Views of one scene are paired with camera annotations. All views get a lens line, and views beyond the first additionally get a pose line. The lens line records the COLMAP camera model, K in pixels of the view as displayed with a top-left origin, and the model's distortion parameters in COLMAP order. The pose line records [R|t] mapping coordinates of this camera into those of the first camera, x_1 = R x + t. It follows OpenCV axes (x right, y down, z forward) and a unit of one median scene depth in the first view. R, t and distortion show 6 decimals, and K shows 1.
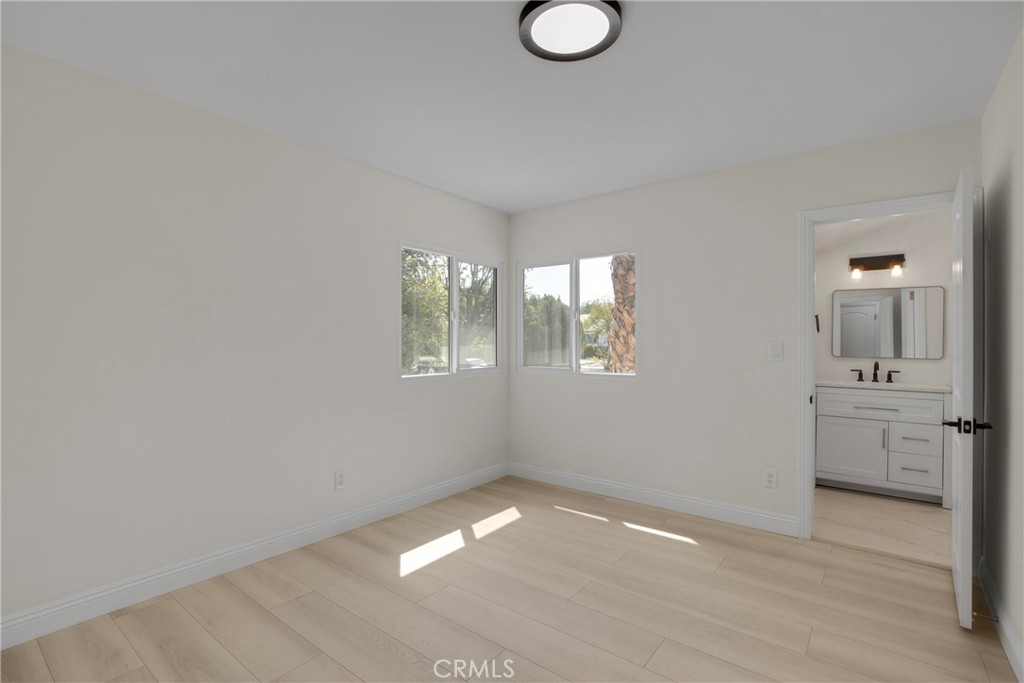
lens RADIAL K [[474.0, 0, 512.0], [0, 474.0, 341.5], [0, 0, 1]] dist [-0.009412, 0.000458]
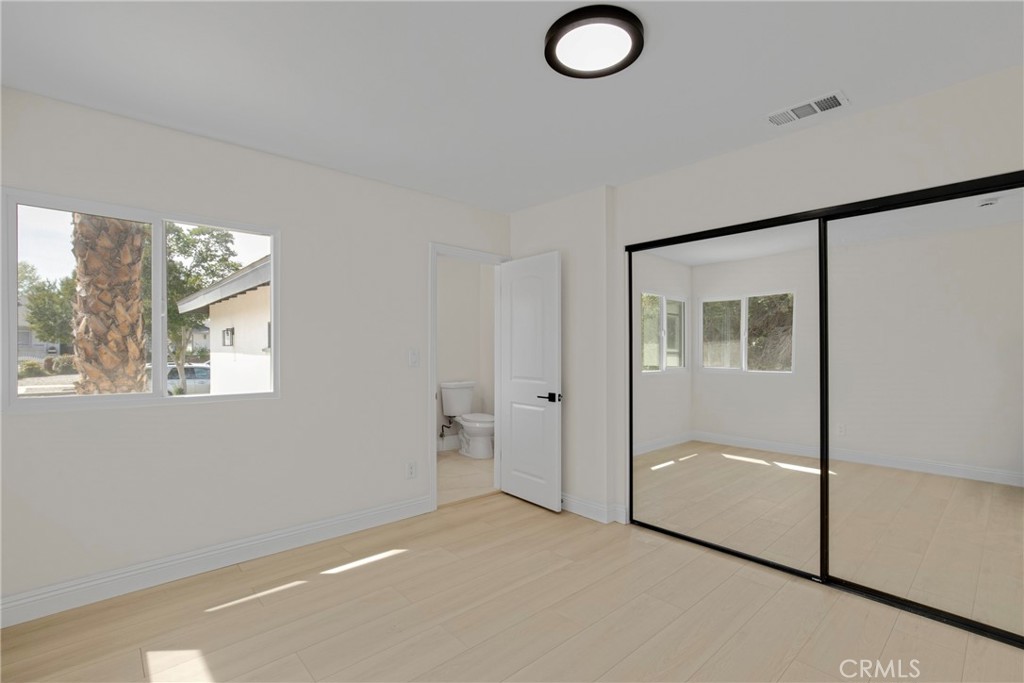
lens RADIAL K [[474.0, 0, 512.0], [0, 474.0, 341.5], [0, 0, 1]] dist [-0.009412, 0.000458]
pose [[0.172503, 0.013340, 0.984919, -0.322512], [-0.000096, 0.999909, -0.013527, -0.001436], [-0.985009, 0.002238, 0.172488, 0.342021]]
